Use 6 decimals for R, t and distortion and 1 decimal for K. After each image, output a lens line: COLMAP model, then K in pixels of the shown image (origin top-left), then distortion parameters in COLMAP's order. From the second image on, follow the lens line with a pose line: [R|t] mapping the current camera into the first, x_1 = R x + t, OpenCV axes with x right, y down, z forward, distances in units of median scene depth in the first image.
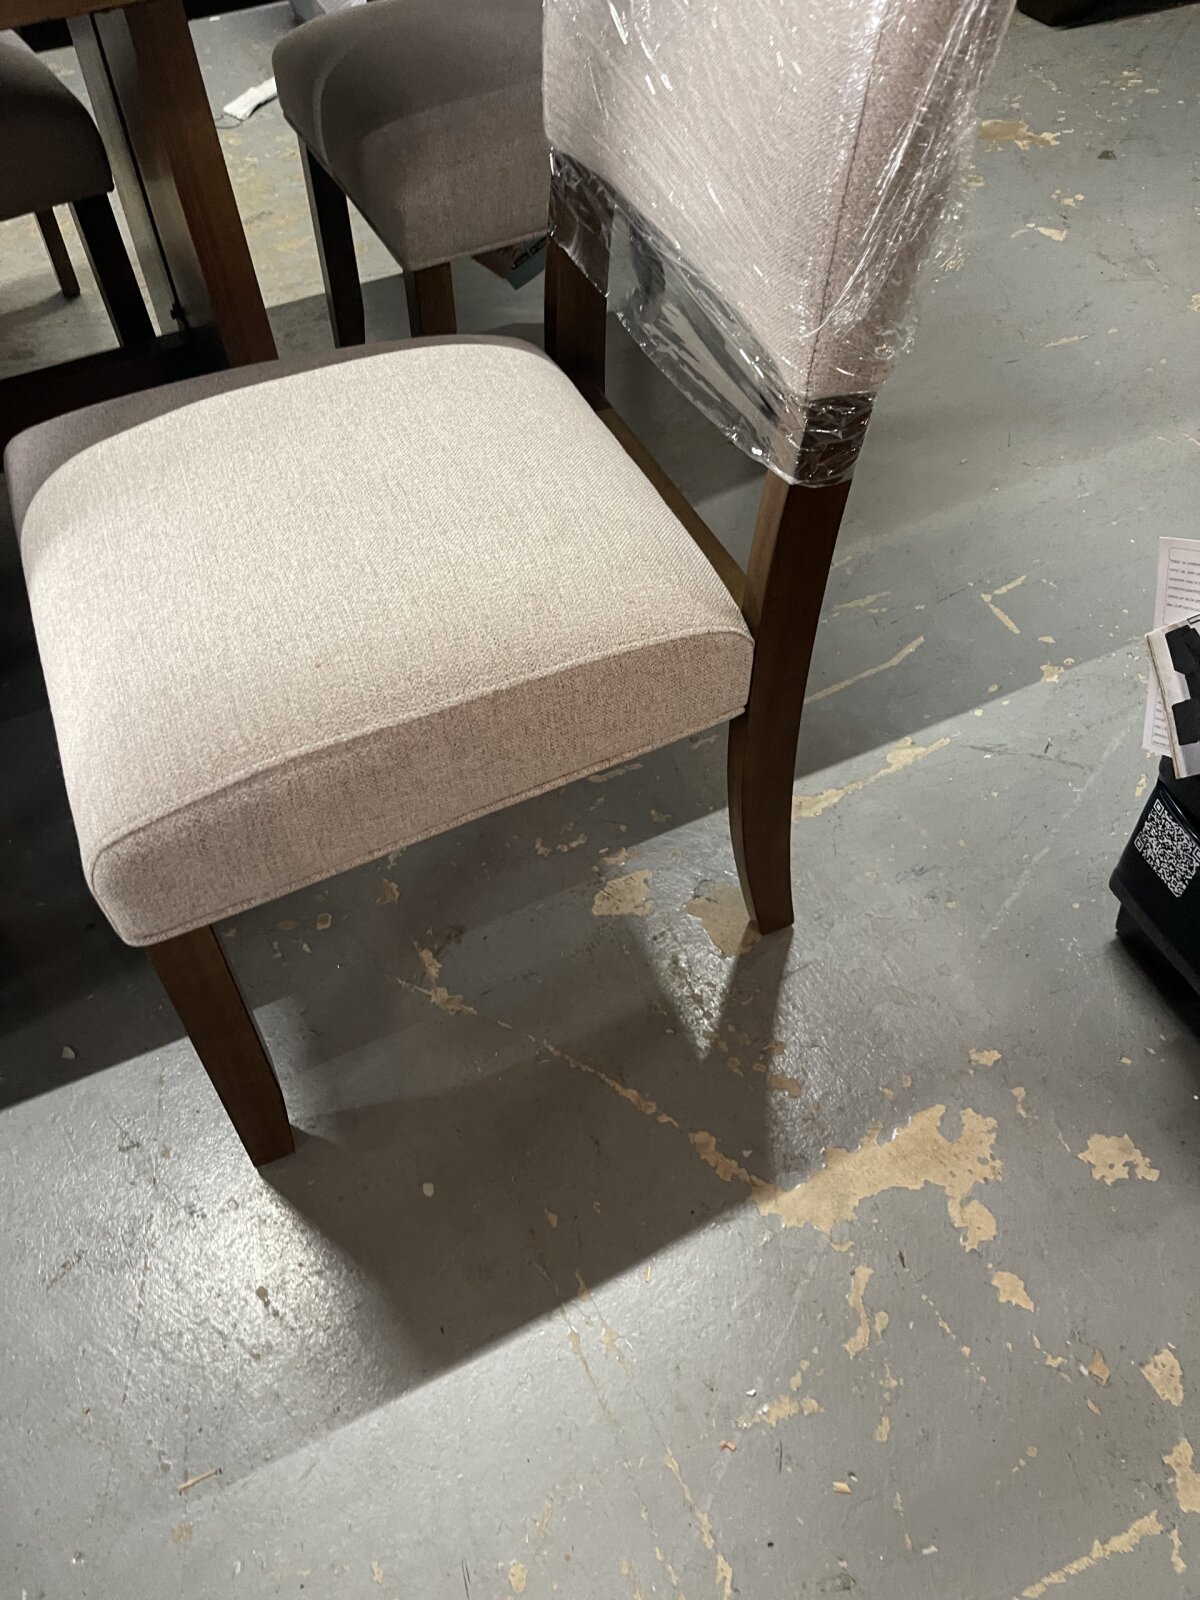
lens RADIAL K [[1204.1, 0, 595.6], [0, 1204.1, 831.1], [0, 0, 1]] dist [0.052517, -0.079580]
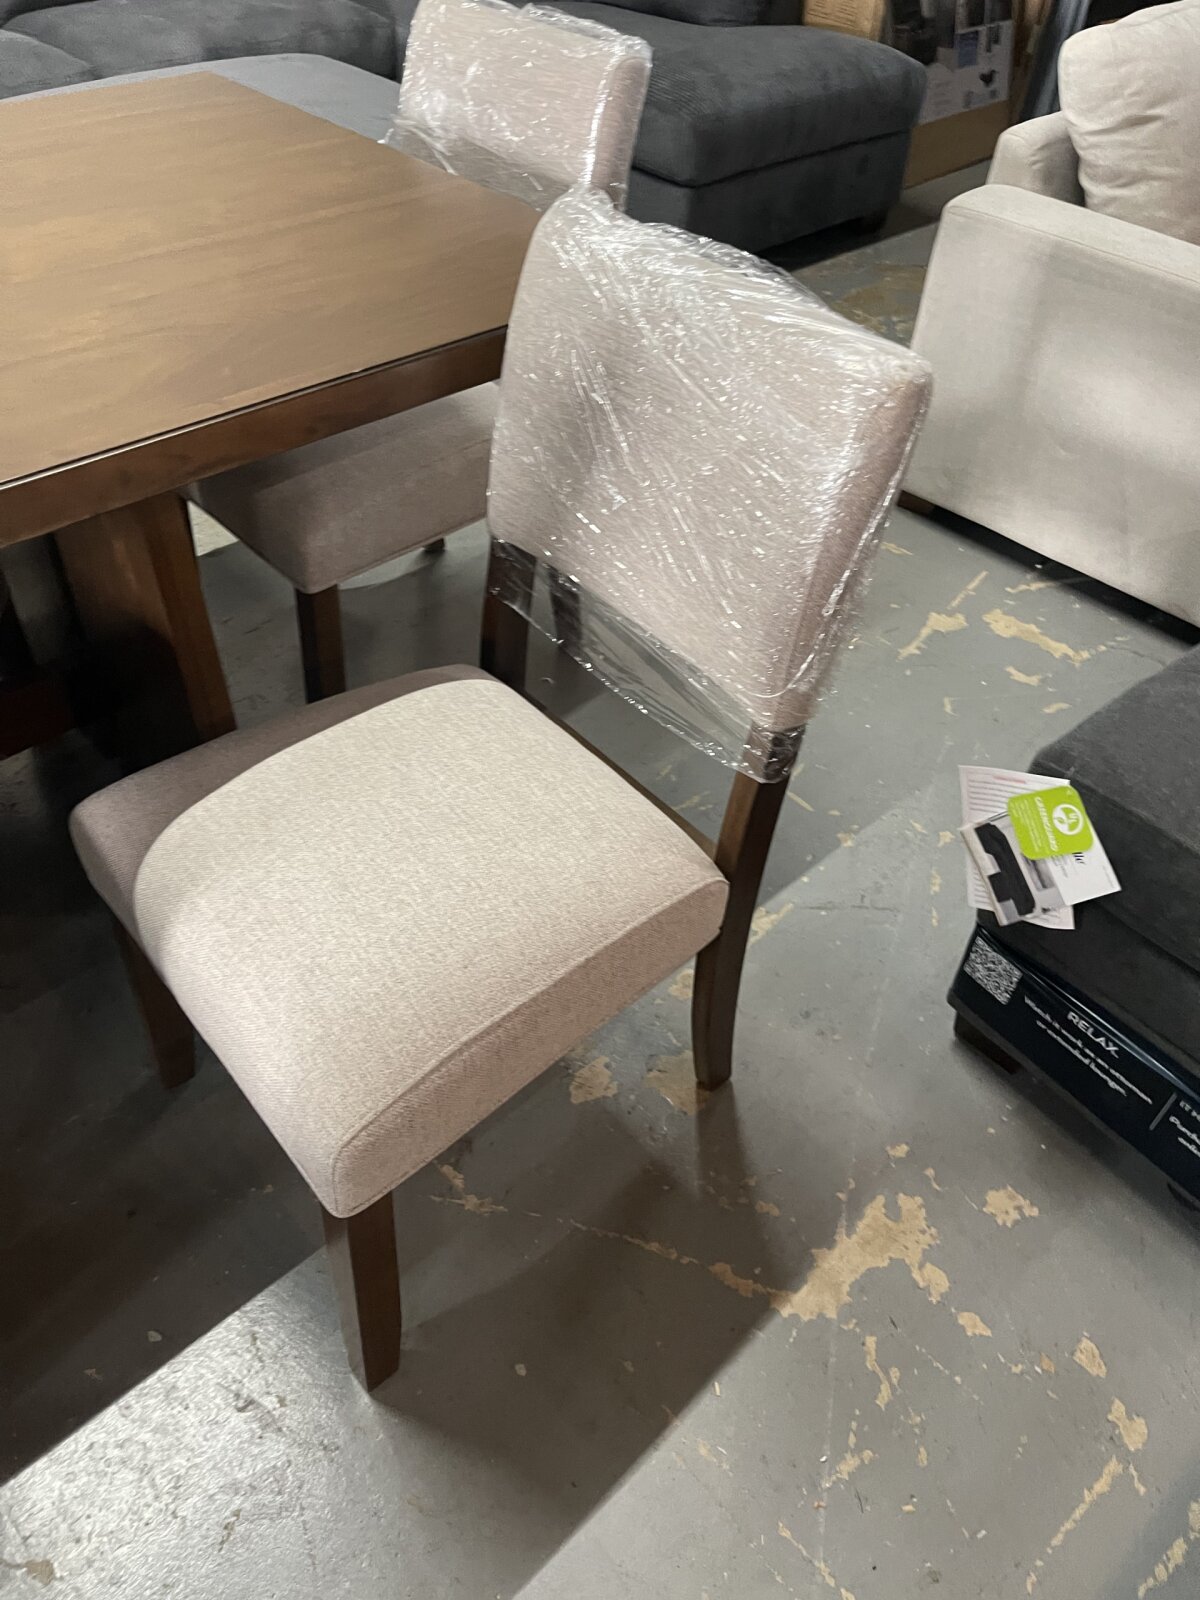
lens RADIAL K [[1207.5, 0, 600.0], [0, 1207.5, 800.0], [0, 0, 1]] dist [0.071487, -0.106391]
pose [[0.947301, -0.142246, 0.287030, -0.361965], [0.178504, 0.978401, -0.104252, -0.123485], [-0.266001, 0.149994, 0.952232, -0.265435]]
